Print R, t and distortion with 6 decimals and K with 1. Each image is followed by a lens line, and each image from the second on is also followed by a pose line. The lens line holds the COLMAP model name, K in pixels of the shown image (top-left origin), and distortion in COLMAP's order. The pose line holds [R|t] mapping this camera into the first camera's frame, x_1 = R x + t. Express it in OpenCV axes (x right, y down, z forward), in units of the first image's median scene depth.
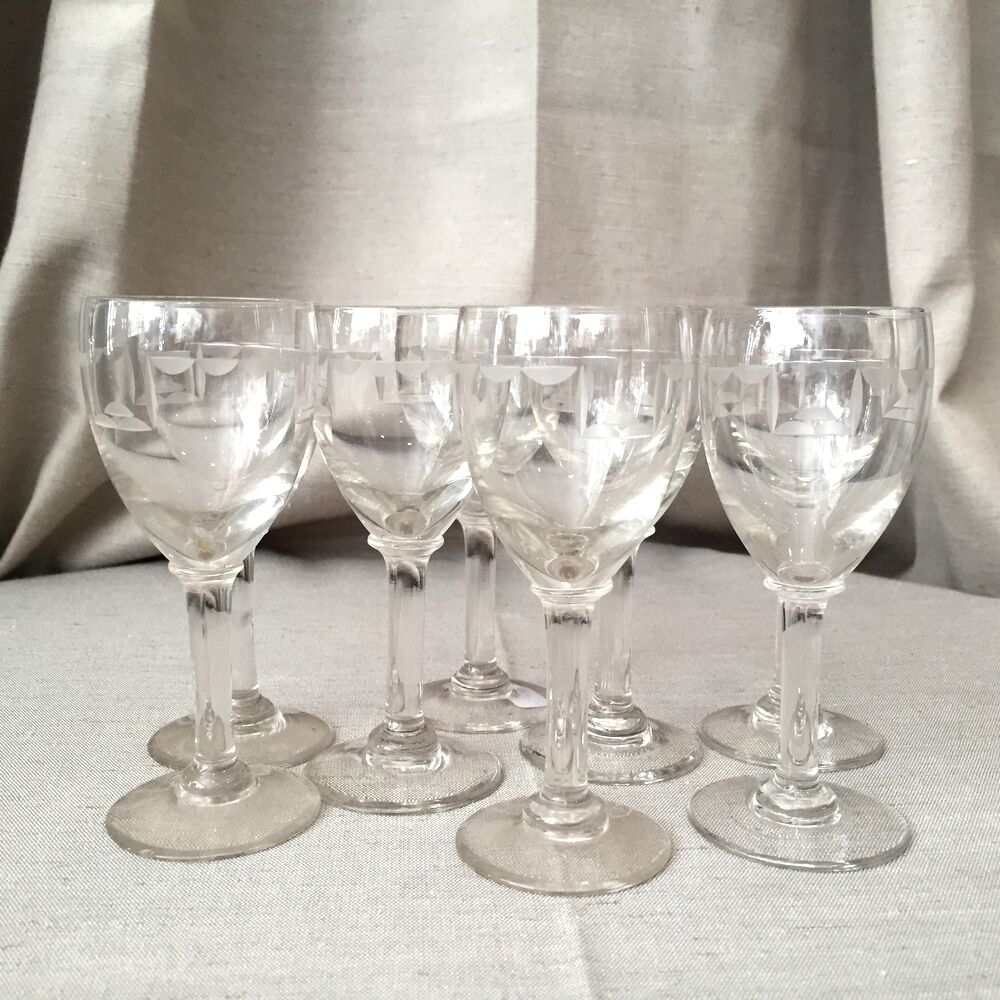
lens RADIAL K [[1444.7, 0, 500.0], [0, 1444.7, 500.0], [0, 0, 1]] dist [0.120483, -0.329982]
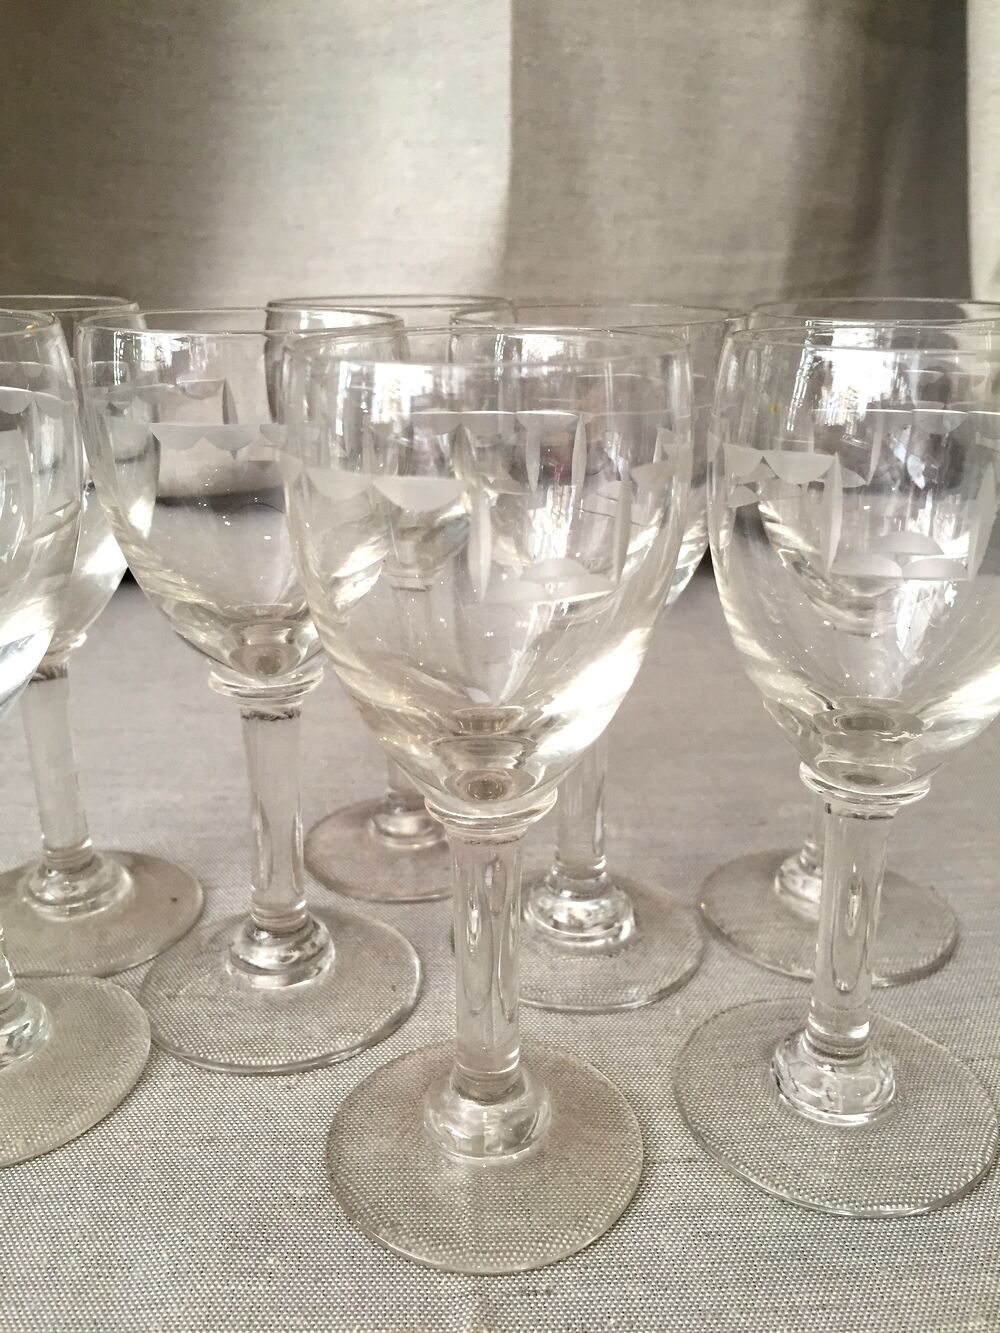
lens RADIAL K [[1287.3, 0, 500.0], [0, 1287.3, 666.5], [0, 0, 1]] dist [0.000083, -0.008707]
pose [[0.999179, 0.011086, -0.038963, 0.047330], [-0.002799, 0.978418, 0.206616, -0.068590], [0.040413, -0.206337, 0.977646, 0.300910]]
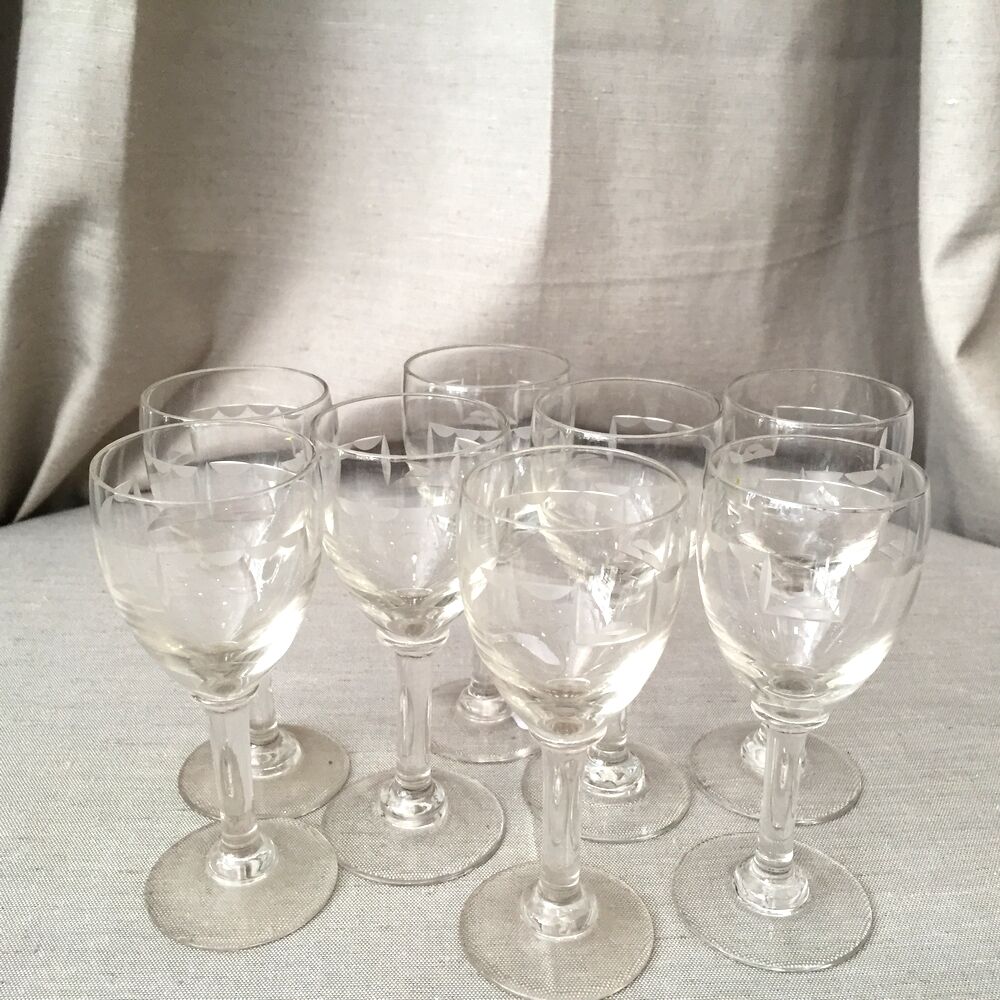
lens RADIAL K [[1444.7, 0, 500.0], [0, 1444.7, 500.0], [0, 0, 1]] dist [0.120483, -0.329982]
pose [[0.999770, 0.013123, -0.016943, 0.010387], [-0.007699, 0.957751, 0.287497, -0.257767], [0.020000, -0.287300, 0.957632, 0.020449]]
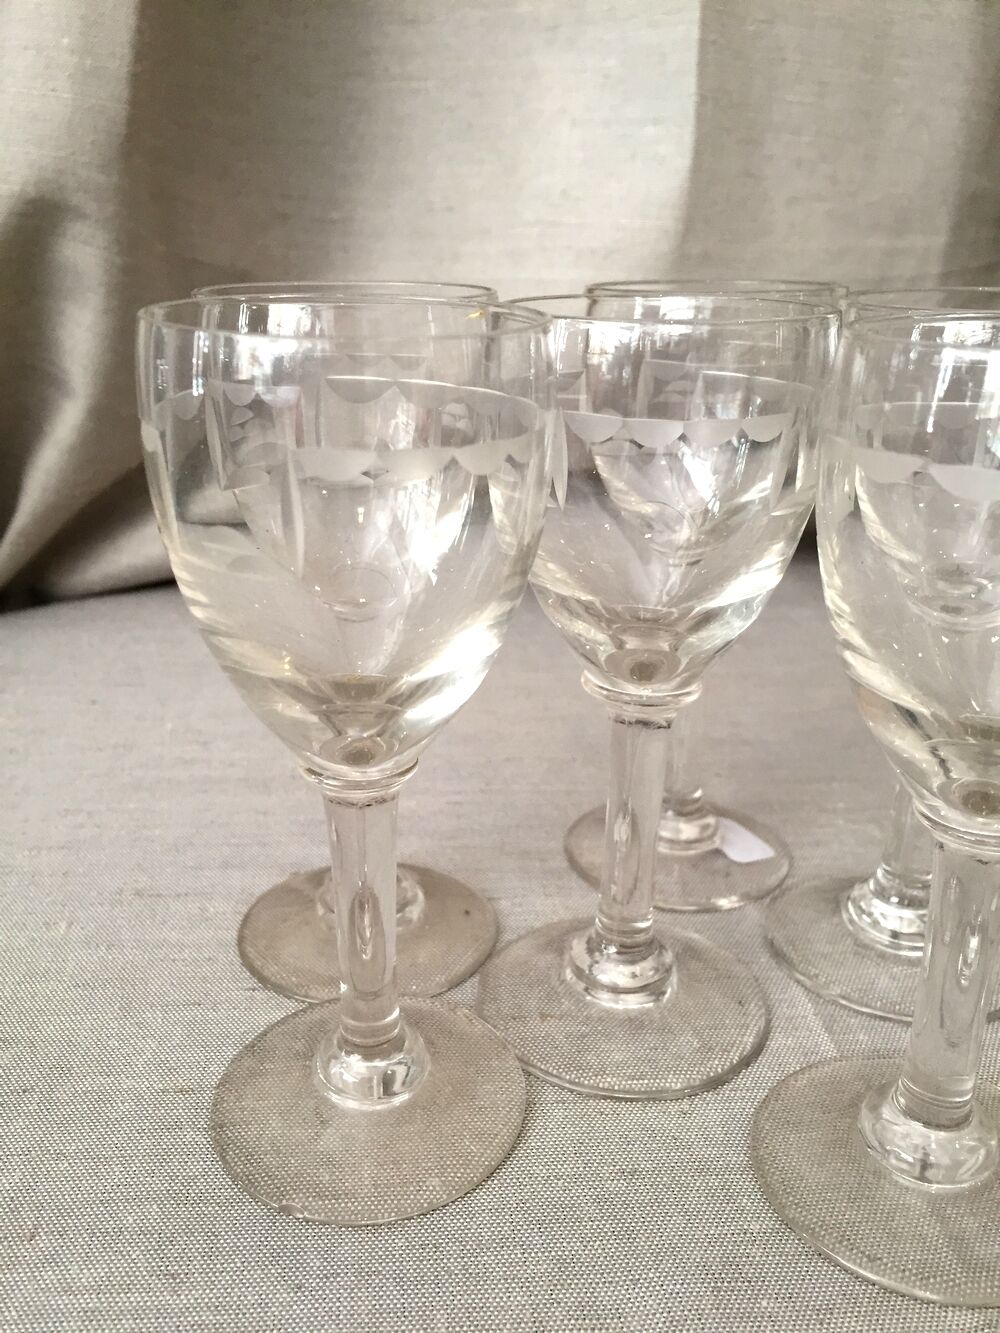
lens RADIAL K [[1274.7, 0, 426.8], [0, 1274.7, 673.9], [0, 0, 1]] dist [0.013891, -0.068113]
pose [[0.999592, -0.008894, 0.027128, -0.124451], [0.002551, 0.974257, 0.225427, -0.070715], [-0.028435, -0.225266, 0.973882, 0.324801]]
